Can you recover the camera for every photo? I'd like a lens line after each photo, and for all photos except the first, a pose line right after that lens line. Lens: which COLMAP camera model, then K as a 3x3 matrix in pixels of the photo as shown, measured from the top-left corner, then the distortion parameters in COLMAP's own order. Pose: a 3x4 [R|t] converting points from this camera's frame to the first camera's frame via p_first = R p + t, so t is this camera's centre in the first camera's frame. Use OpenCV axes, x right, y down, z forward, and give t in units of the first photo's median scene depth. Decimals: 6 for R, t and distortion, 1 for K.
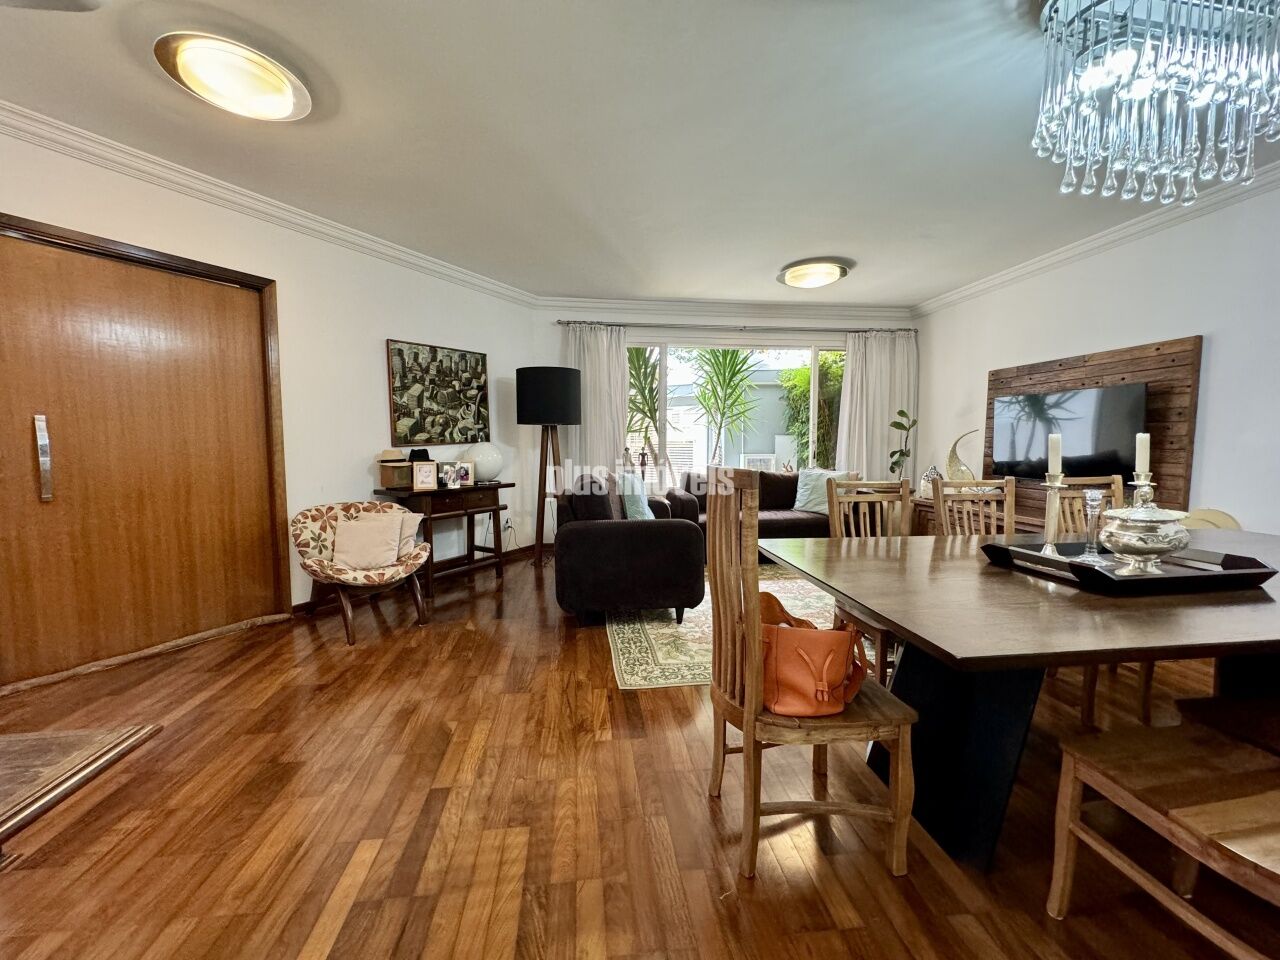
lens RADIAL K [[509.5, 0, 638.8], [0, 509.5, 481.2], [0, 0, 1]] dist [-0.003897, 0.001141]
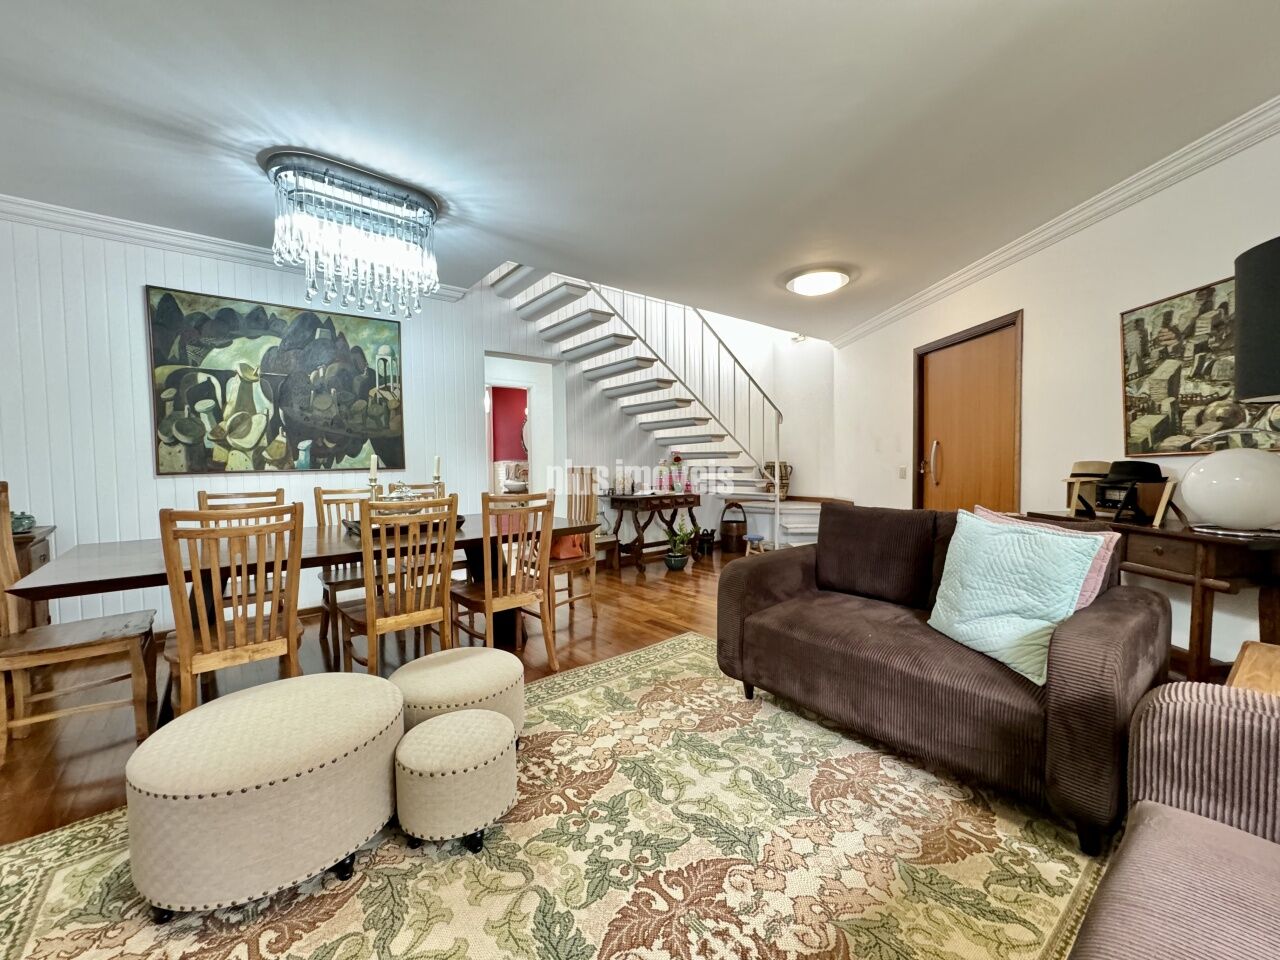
lens RADIAL K [[509.5, 0, 639.8], [0, 509.5, 481.1], [0, 0, 1]] dist [-0.003897, 0.001141]
pose [[-0.842972, 0.037210, -0.536669, 0.478165], [-0.024200, 0.993972, 0.106929, -0.091284], [0.537413, 0.103126, -0.836990, 1.190988]]
